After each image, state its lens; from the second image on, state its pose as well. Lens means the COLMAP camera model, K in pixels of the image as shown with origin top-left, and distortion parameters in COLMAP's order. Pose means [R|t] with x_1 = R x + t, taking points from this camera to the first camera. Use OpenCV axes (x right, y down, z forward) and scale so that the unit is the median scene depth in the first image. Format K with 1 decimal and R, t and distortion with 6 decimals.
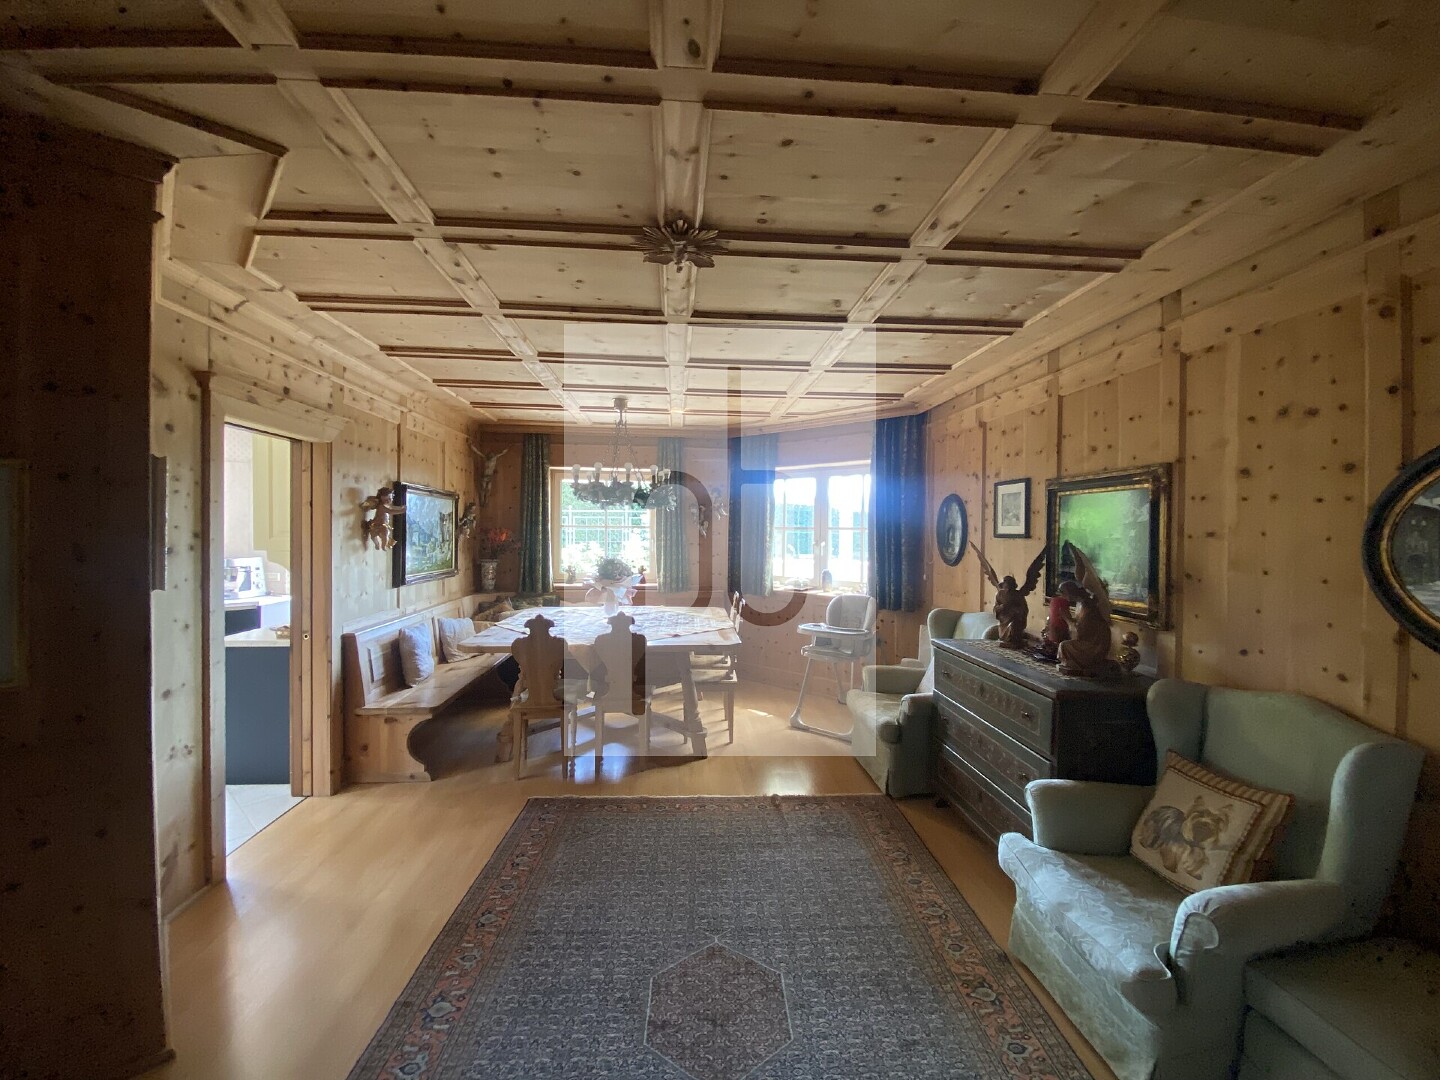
lens RADIAL K [[581.9, 0, 722.2], [0, 581.9, 536.6], [0, 0, 1]] dist [0.008775, -0.014600]
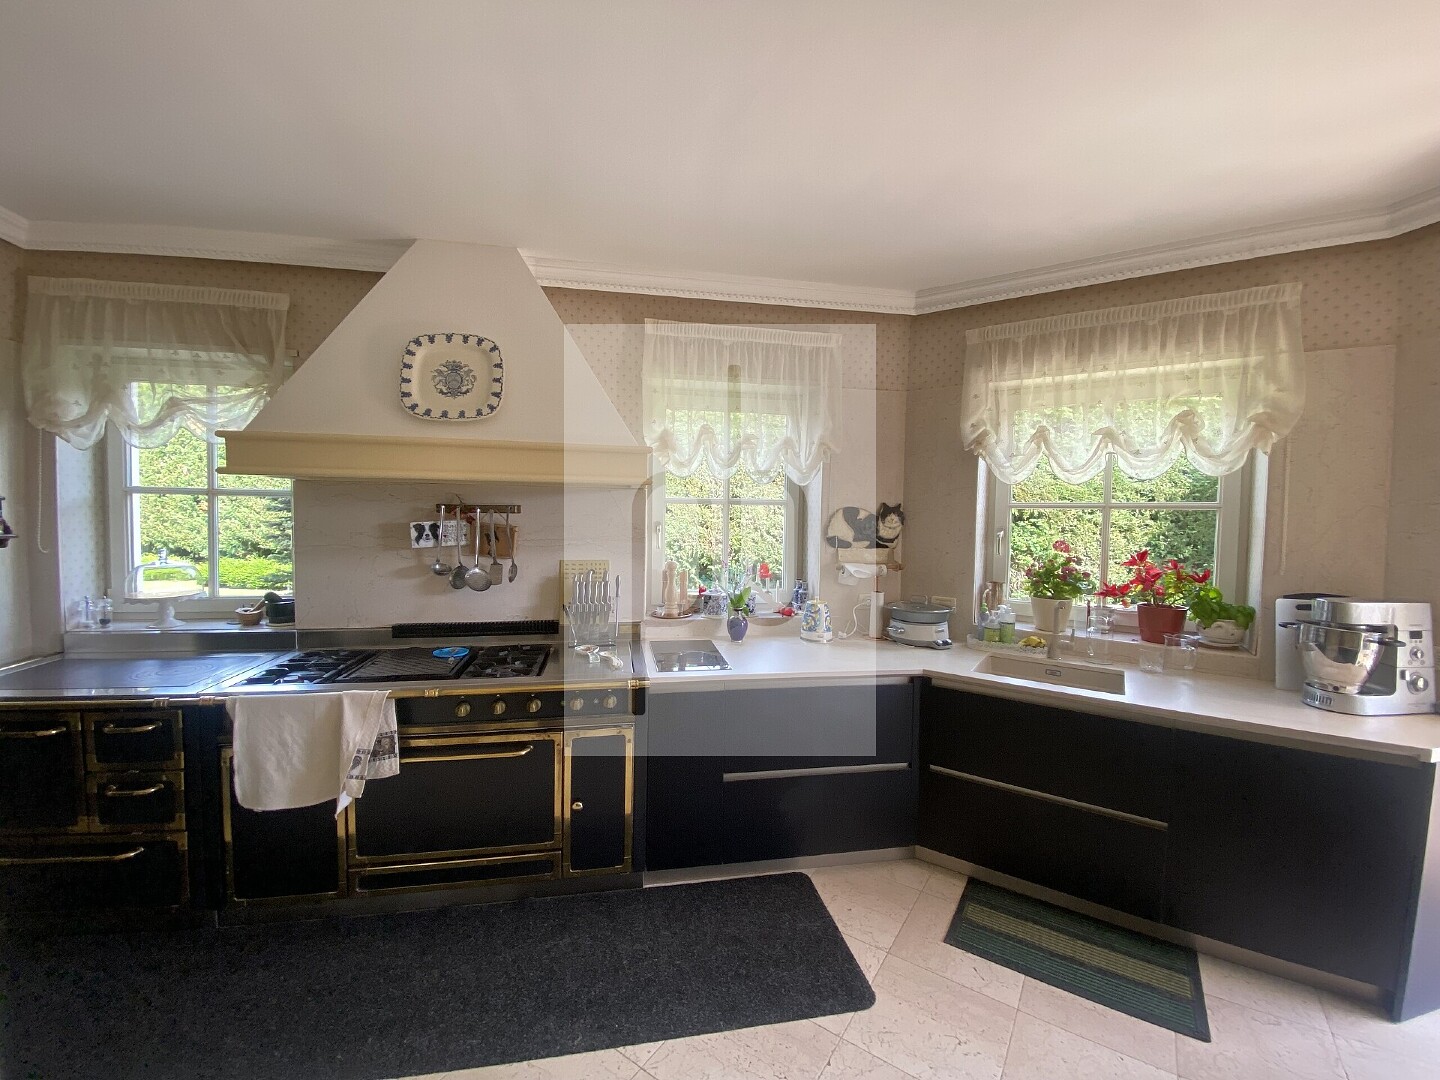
lens RADIAL K [[581.9, 0, 724.8], [0, 581.9, 541.8], [0, 0, 1]] dist [0.008775, -0.014600]
pose [[0.117586, 0.038665, -0.992310, -1.407627], [-0.027335, 0.998989, 0.035687, -0.004356], [0.992686, 0.022929, 0.118524, 1.507786]]
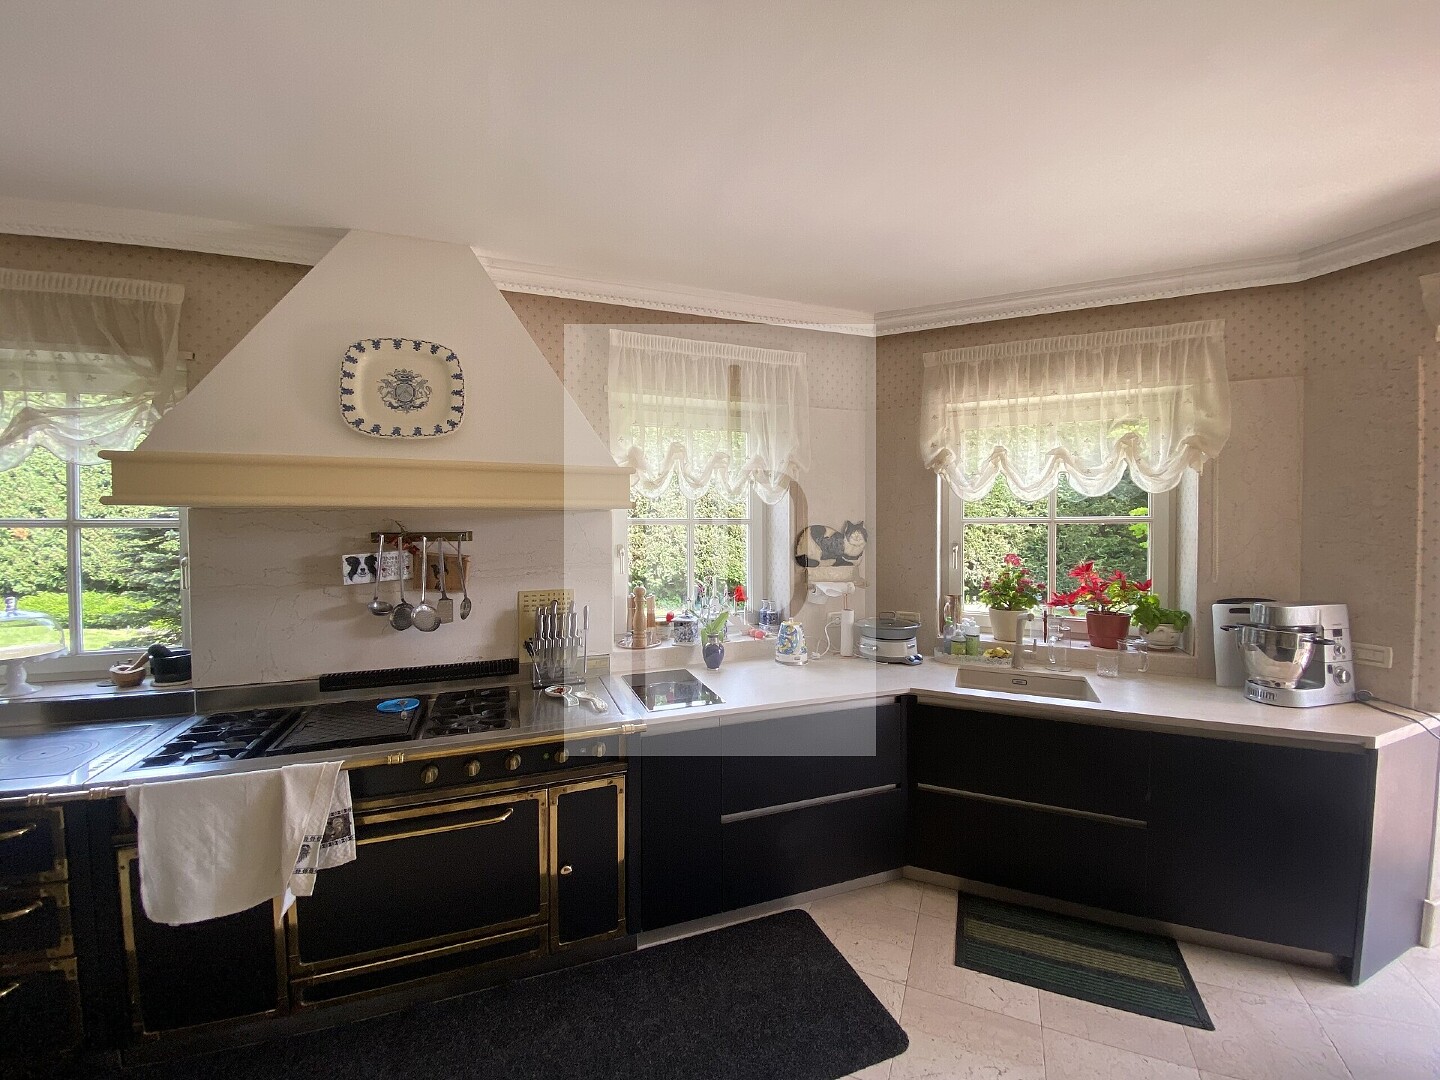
lens RADIAL K [[581.9, 0, 724.1], [0, 581.9, 541.6], [0, 0, 1]] dist [0.008775, -0.014600]
pose [[0.286694, 0.014619, -0.957911, -1.502592], [-0.005802, 0.999892, 0.013523, -0.027043], [0.958005, 0.001681, 0.286748, 1.348912]]
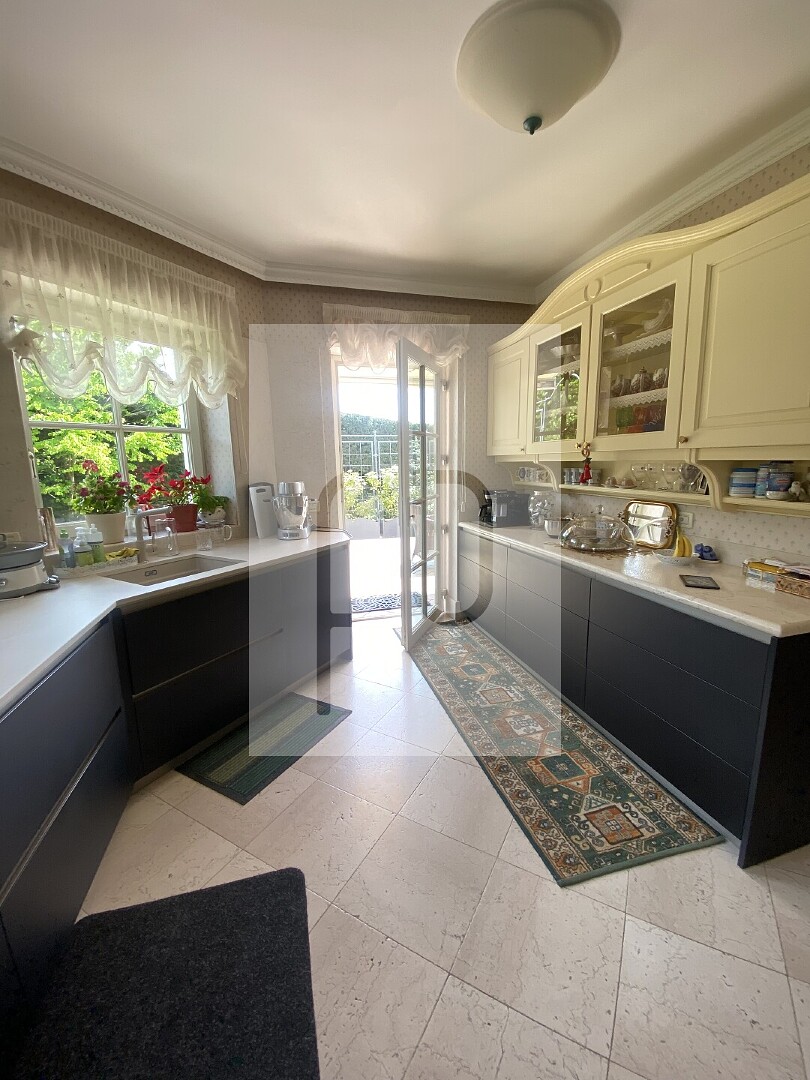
lens RADIAL K [[436.4, 0, 405.5], [0, 436.4, 539.3], [0, 0, 1]] dist [0.008775, -0.014600]
pose [[0.980975, -0.057175, 0.185524, -2.158081], [0.025139, 0.985014, 0.170634, 0.052246], [-0.192500, -0.162723, 0.967711, 1.199505]]
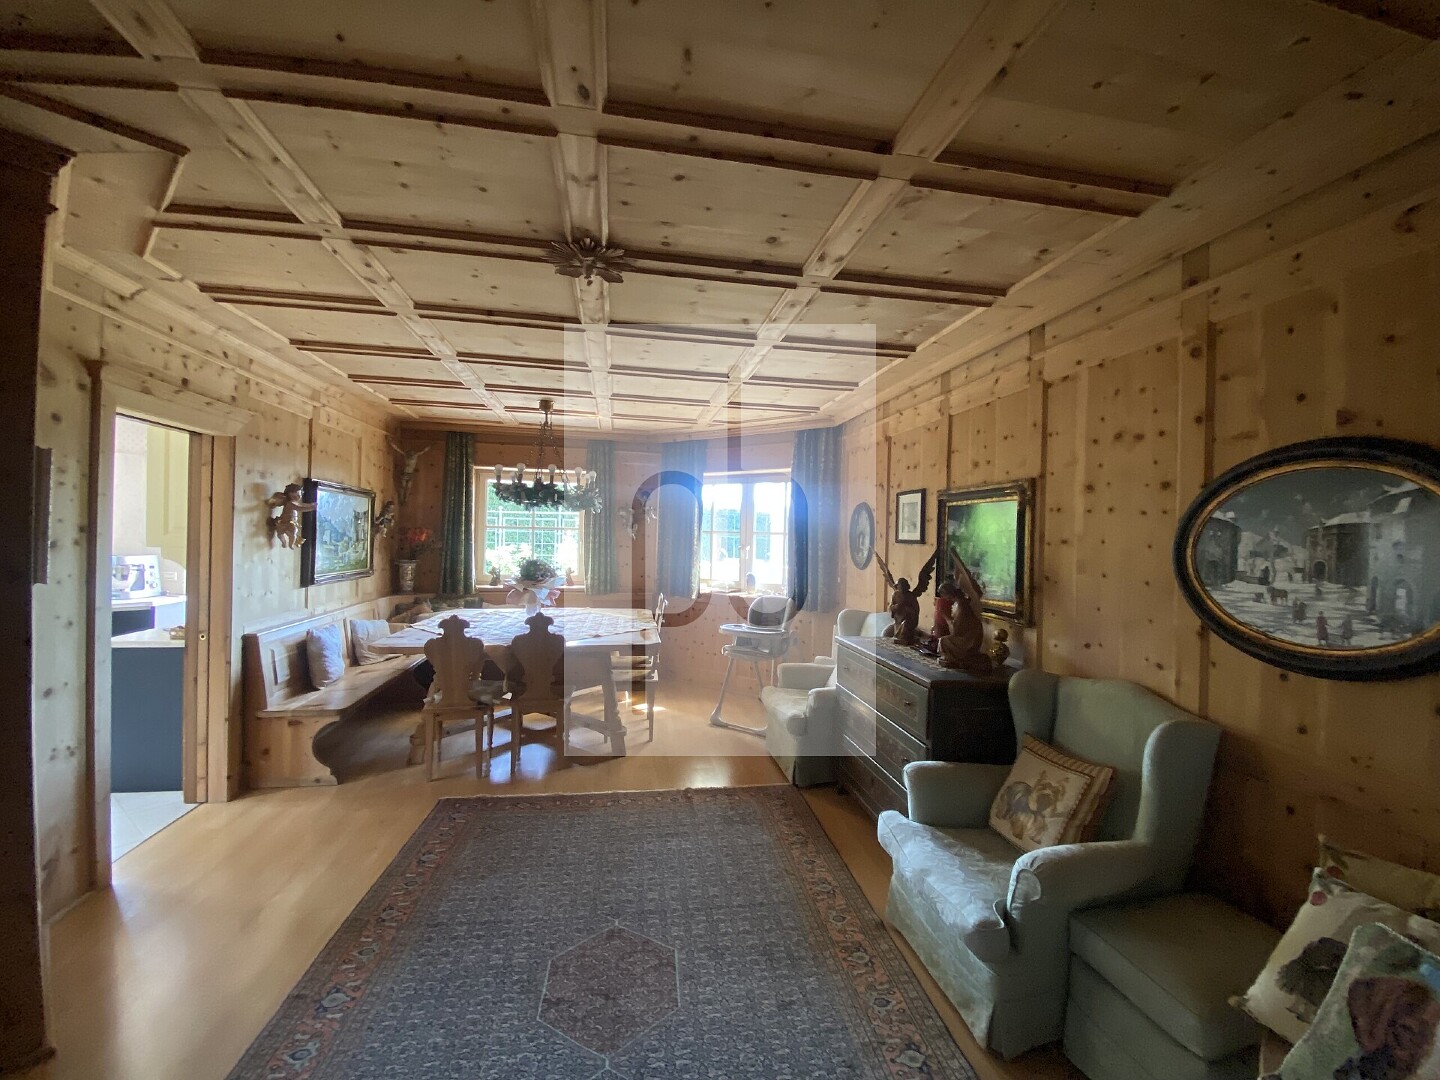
lens RADIAL K [[581.9, 0, 721.8], [0, 581.9, 536.9], [0, 0, 1]] dist [0.008775, -0.014600]
pose [[0.994857, 0.013823, 0.100346, 0.062768], [-0.013081, 0.999882, -0.008043, 0.004657], [-0.100446, 0.006689, 0.994920, -0.064889]]
